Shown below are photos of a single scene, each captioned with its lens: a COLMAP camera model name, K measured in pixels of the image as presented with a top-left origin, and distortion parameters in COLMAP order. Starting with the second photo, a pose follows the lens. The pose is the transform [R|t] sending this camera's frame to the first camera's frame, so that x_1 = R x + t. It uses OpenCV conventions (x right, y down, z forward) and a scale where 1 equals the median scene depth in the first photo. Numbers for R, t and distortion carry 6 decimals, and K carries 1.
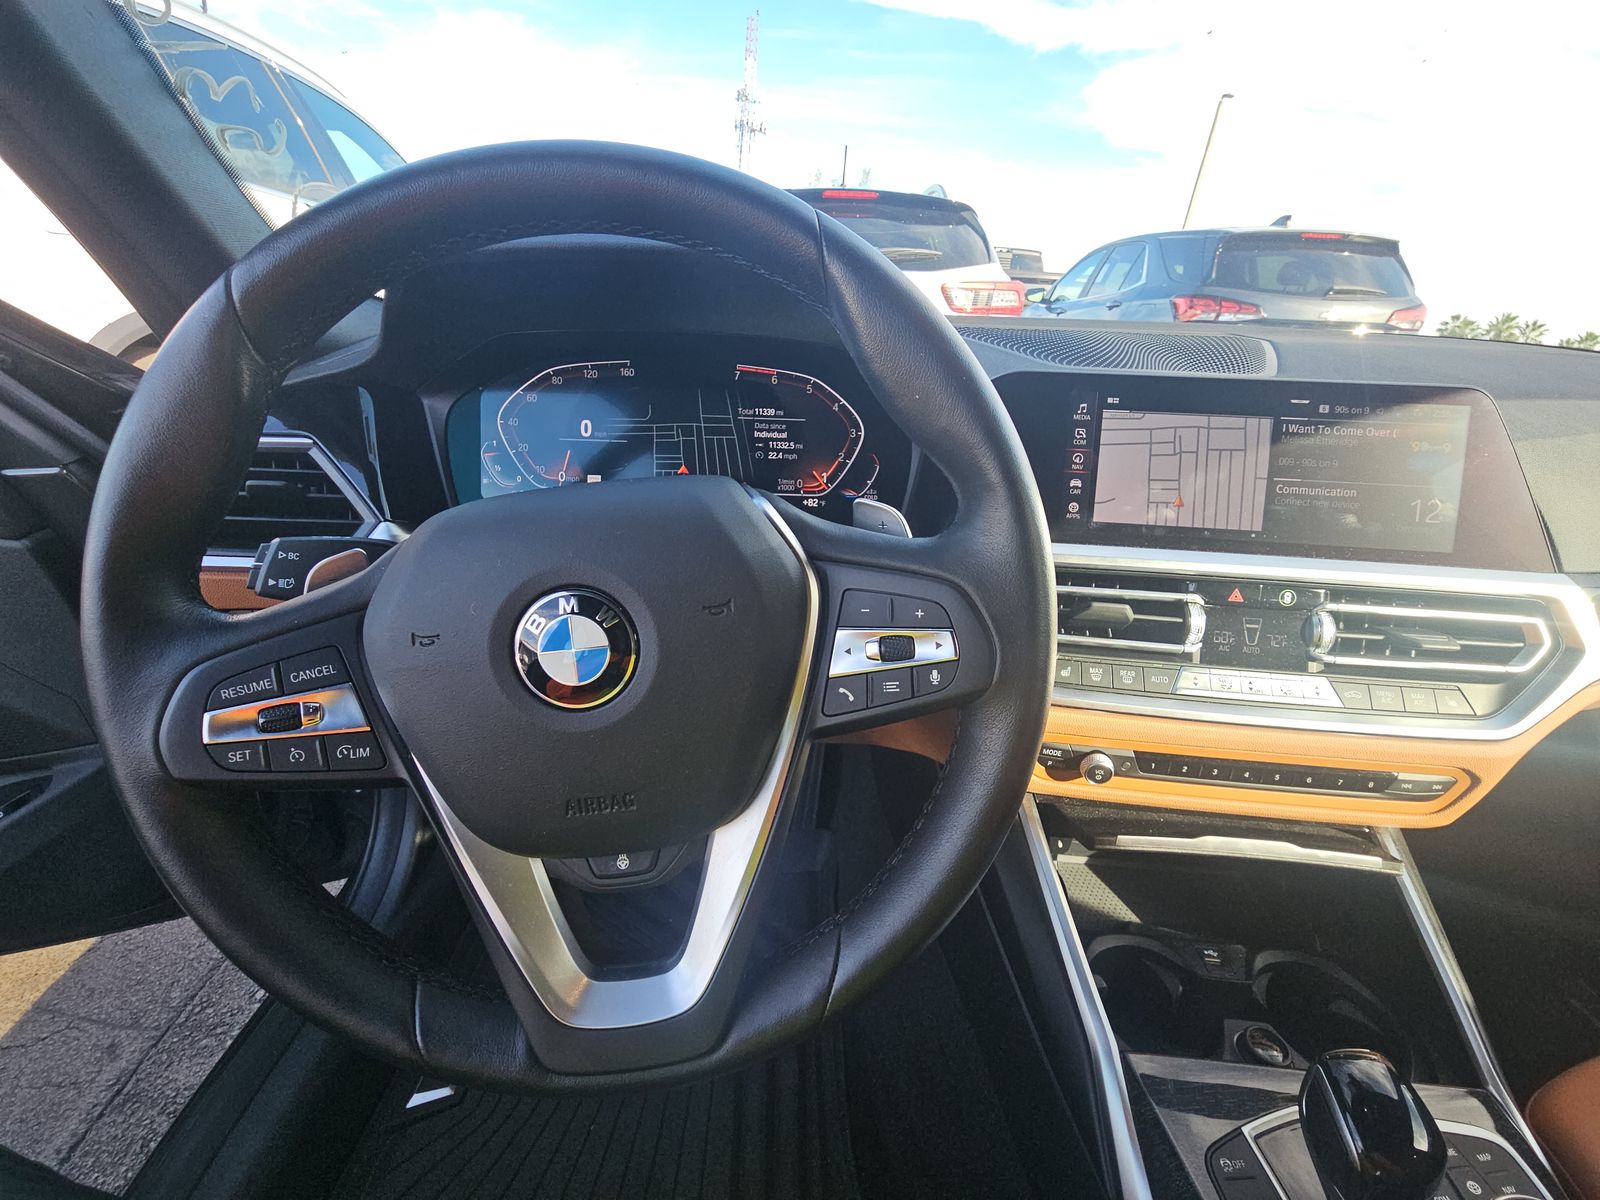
lens RADIAL K [[642.7, 0, 848.4], [0, 642.7, 596.4], [0, 0, 1]] dist [0.026868, -0.018348]
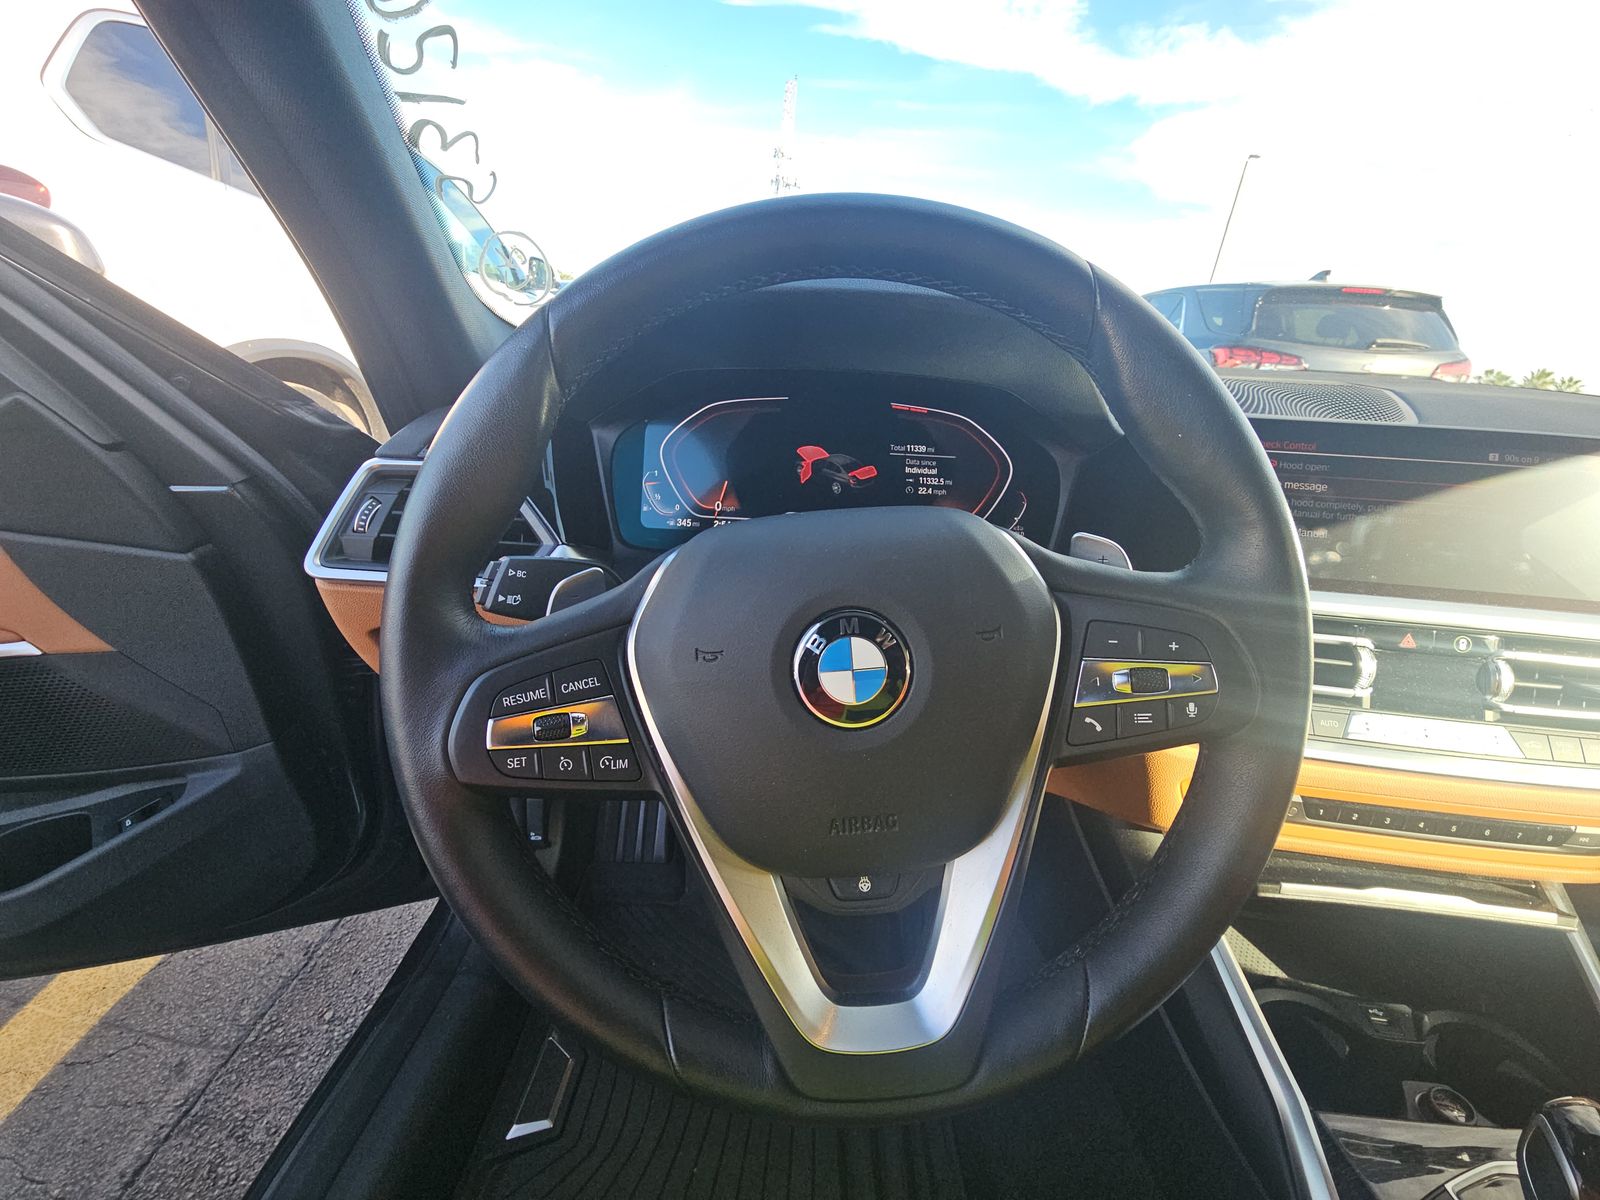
lens RADIAL K [[642.7, 0, 848.4], [0, 642.7, 596.4], [0, 0, 1]] dist [0.026868, -0.018348]
pose [[0.999137, 0.028087, -0.030610, -0.224634], [-0.029833, 0.997860, -0.058176, 0.014337], [0.028910, 0.059039, 0.997837, -0.019459]]
